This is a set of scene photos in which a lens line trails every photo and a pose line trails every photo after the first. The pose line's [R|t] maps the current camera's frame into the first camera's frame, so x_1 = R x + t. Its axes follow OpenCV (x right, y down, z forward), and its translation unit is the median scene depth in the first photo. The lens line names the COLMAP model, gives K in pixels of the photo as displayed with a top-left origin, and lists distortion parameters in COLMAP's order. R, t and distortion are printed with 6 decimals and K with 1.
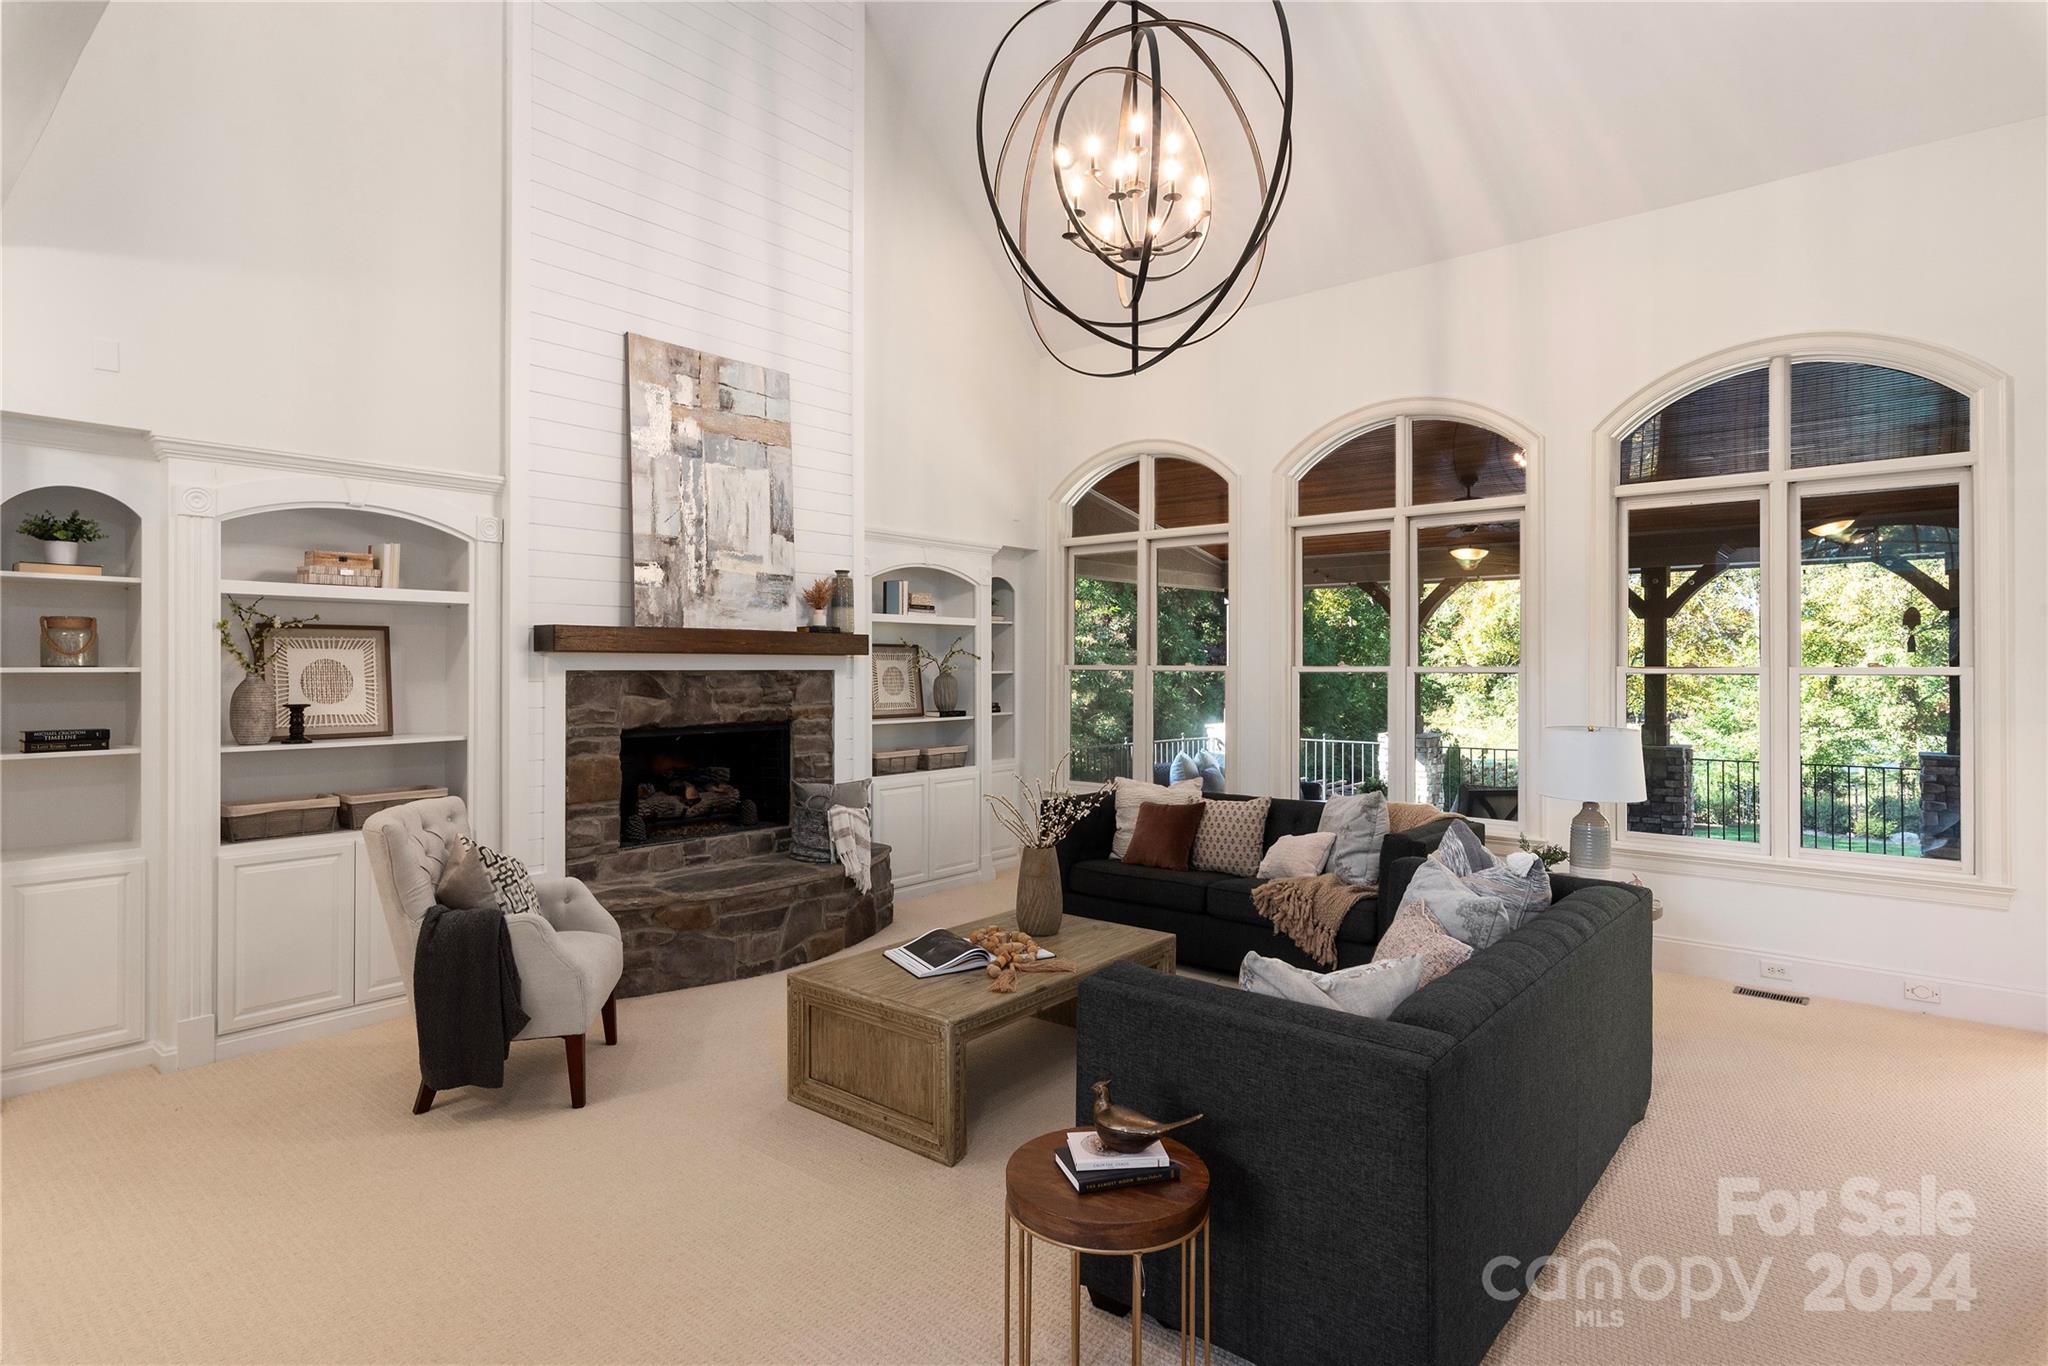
lens RADIAL K [[1056.9, 0, 1029.3], [0, 1056.9, 656.0], [0, 0, 1]] dist [-0.000906, -0.000081]
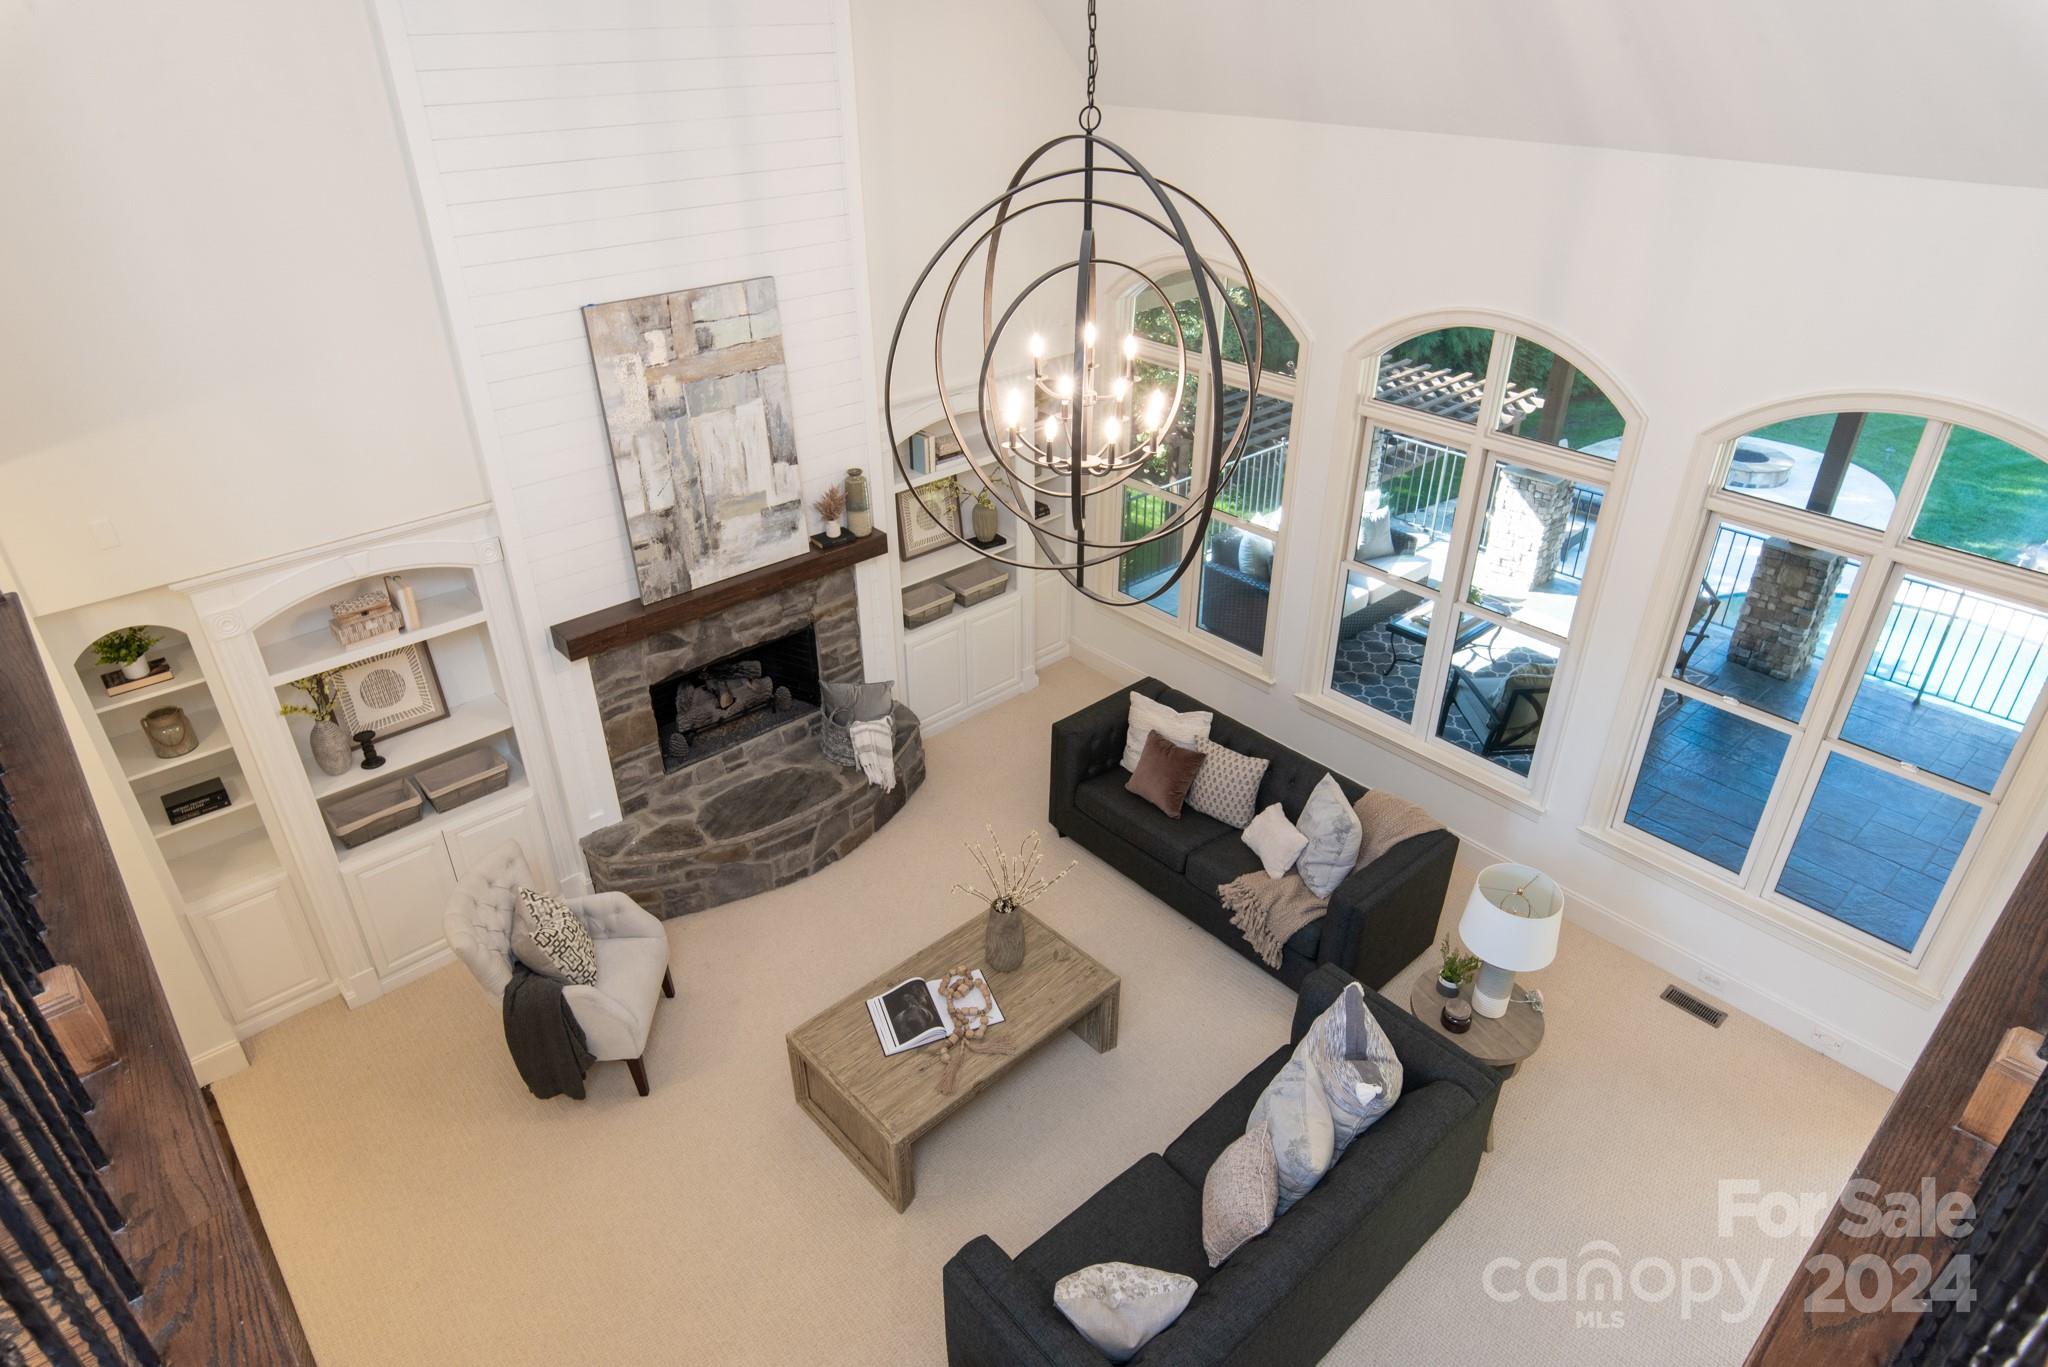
lens RADIAL K [[1191.0, 0, 1030.7], [0, 1191.0, 658.3], [0, 0, 1]] dist [-0.001871, -0.000259]
pose [[0.990246, 0.068206, -0.121495, 0.134368], [0.002491, 0.863185, 0.504881, -0.534275], [0.139309, -0.500259, 0.854596, 0.035612]]
